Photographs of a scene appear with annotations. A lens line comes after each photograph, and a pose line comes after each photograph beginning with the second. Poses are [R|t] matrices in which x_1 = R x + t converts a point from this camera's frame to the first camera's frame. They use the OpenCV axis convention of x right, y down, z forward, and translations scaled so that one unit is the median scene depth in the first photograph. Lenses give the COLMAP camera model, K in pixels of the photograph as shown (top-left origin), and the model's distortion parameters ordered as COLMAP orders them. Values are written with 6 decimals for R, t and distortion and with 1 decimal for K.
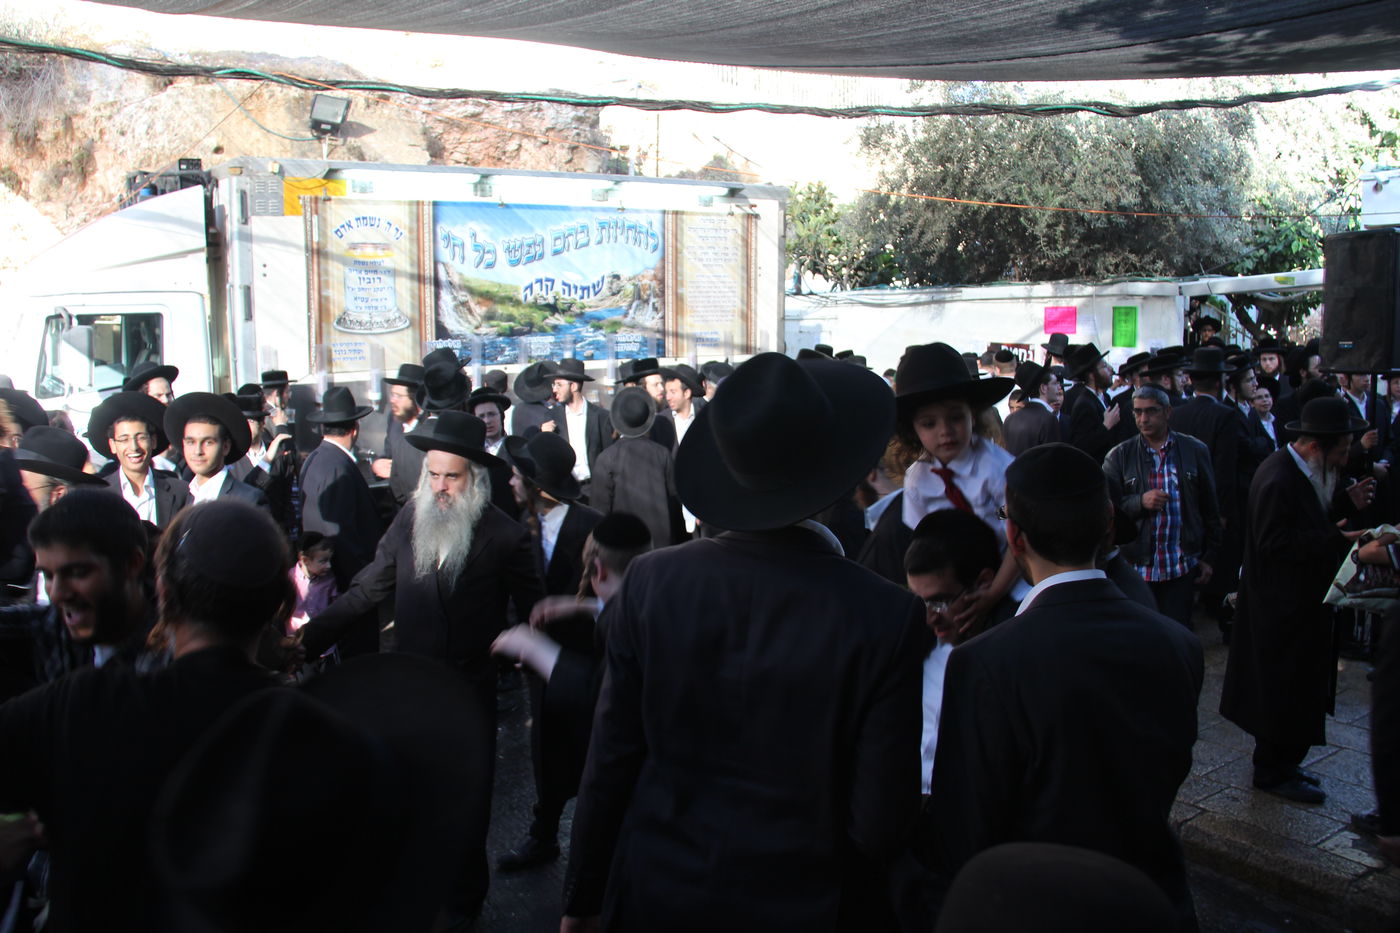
lens RADIAL K [[1173.9, 0, 725.5], [0, 1173.9, 472.5], [0, 0, 1]] dist [-0.195889, 0.167076]
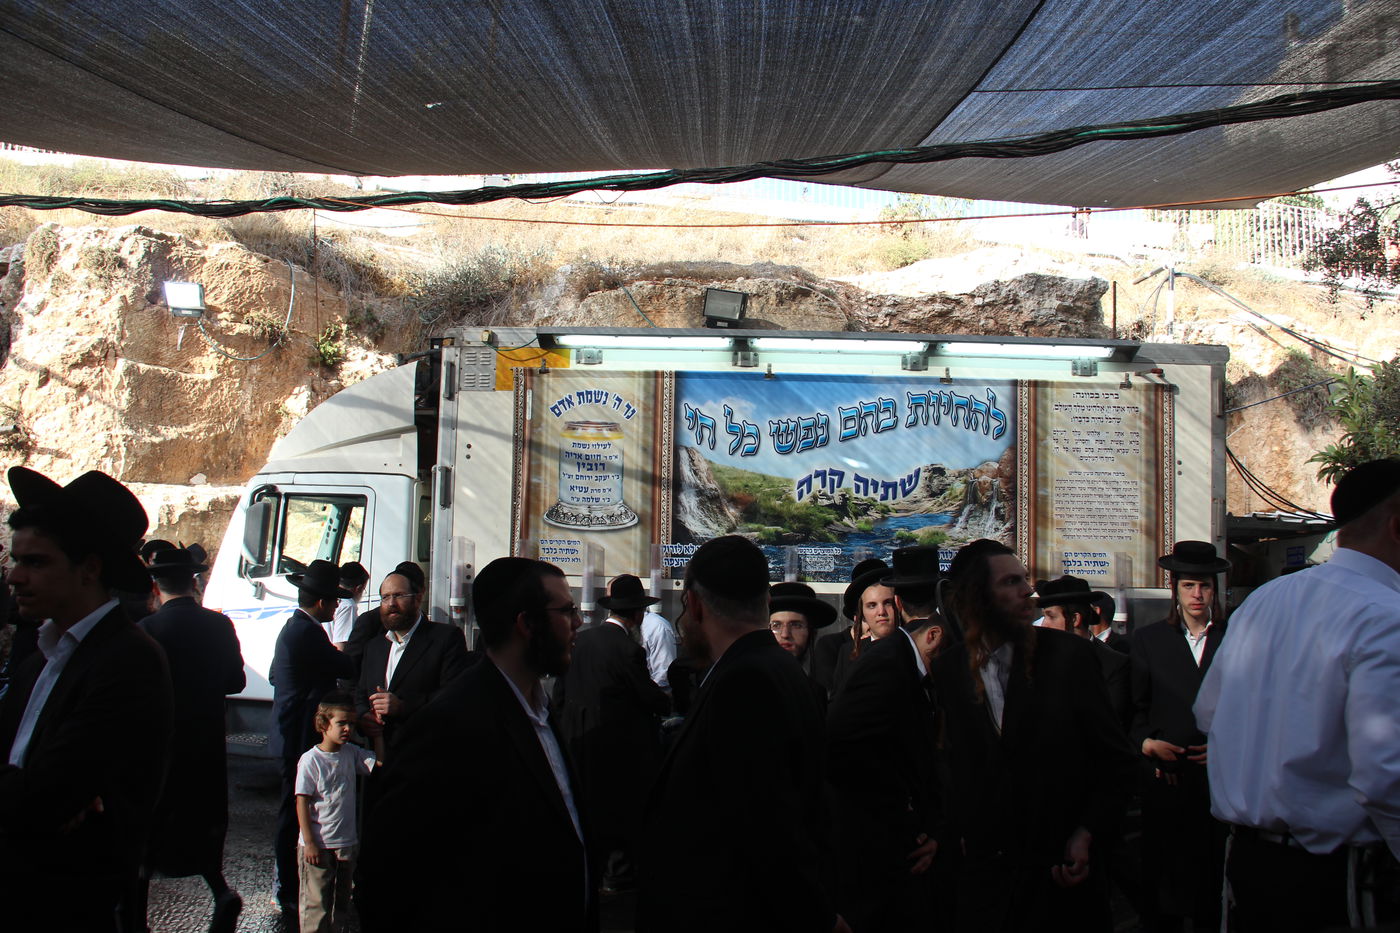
lens RADIAL K [[1173.9, 0, 725.5], [0, 1173.9, 472.5], [0, 0, 1]] dist [-0.195889, 0.167076]
pose [[0.795295, -0.027325, -0.605606, 0.251797], [-0.116379, 0.973521, -0.196756, -0.007104], [0.594946, 0.226959, 0.771057, 0.364376]]
